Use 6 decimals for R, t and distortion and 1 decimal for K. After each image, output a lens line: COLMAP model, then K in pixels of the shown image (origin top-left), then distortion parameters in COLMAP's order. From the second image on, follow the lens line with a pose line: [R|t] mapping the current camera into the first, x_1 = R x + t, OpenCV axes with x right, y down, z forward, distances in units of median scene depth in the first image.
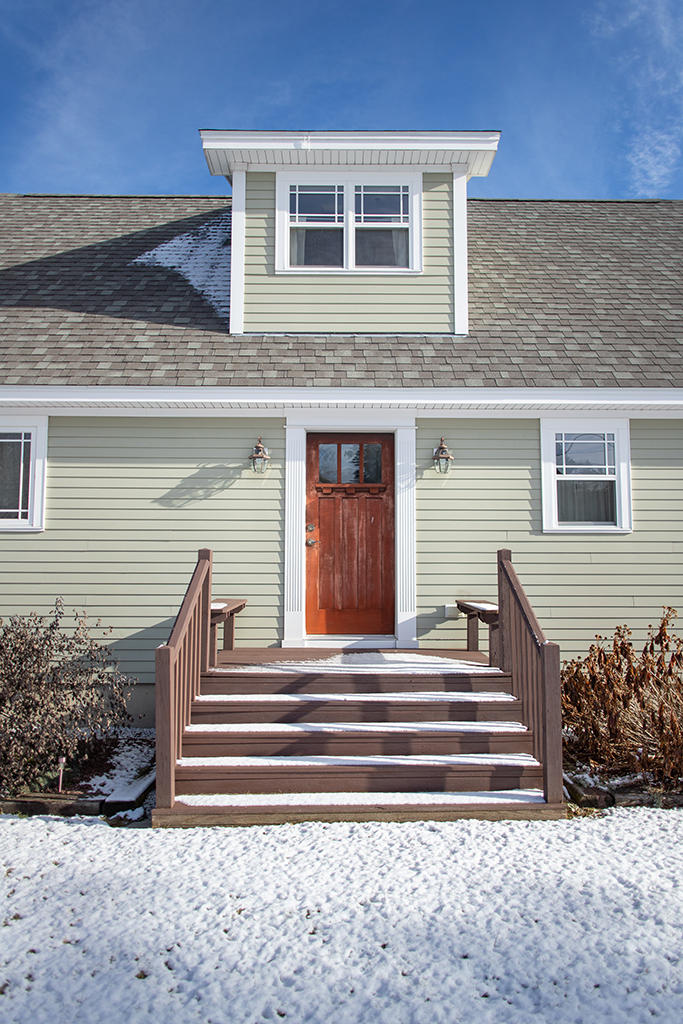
lens RADIAL K [[679.9, 0, 341.5], [0, 679.9, 512.0], [0, 0, 1]] dist [-0.003460, -0.000832]
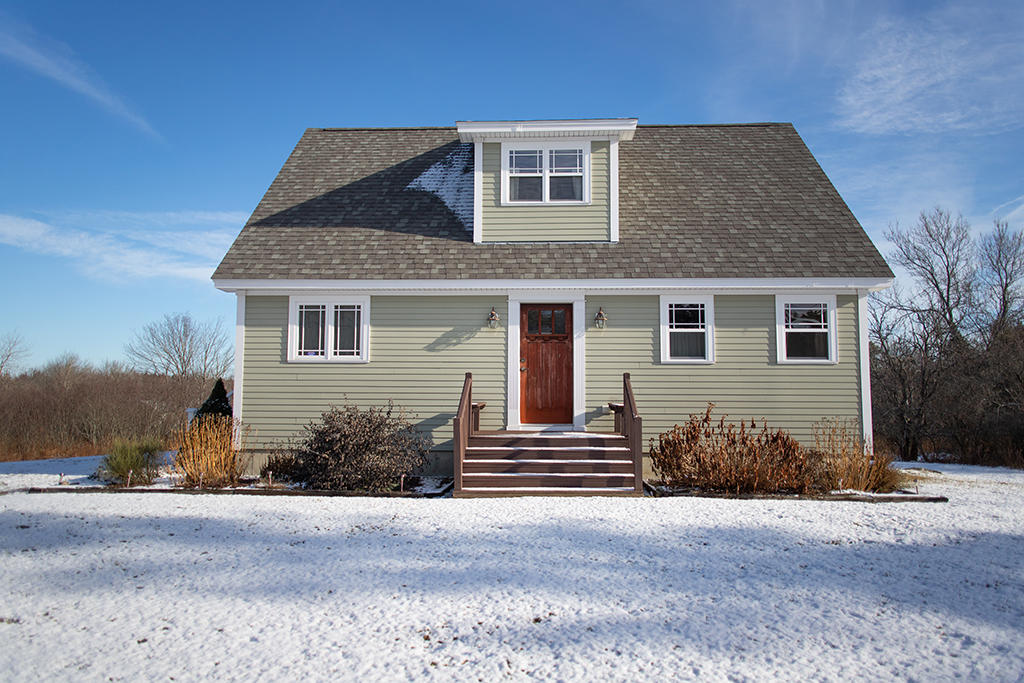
lens RADIAL K [[679.9, 0, 512.0], [0, 679.9, 341.5], [0, 0, 1]] dist [-0.003460, -0.000832]
pose [[0.998501, -0.001720, -0.054707, 0.019772], [0.002061, 0.999979, 0.006185, -0.033273], [0.054695, -0.006288, 0.998483, -0.671003]]
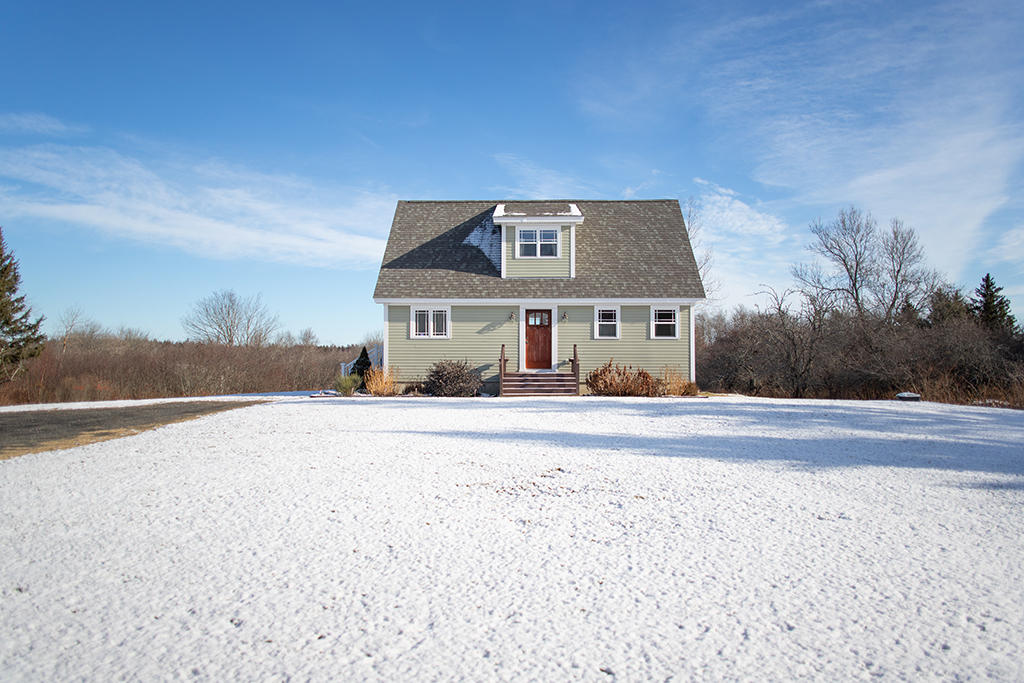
lens RADIAL K [[679.9, 0, 512.0], [0, 679.9, 341.5], [0, 0, 1]] dist [-0.003460, -0.000832]
pose [[0.999258, -0.001255, -0.038508, 0.011511], [0.003474, 0.998332, 0.057634, -0.150898], [0.038371, -0.057725, 0.997595, -2.346341]]
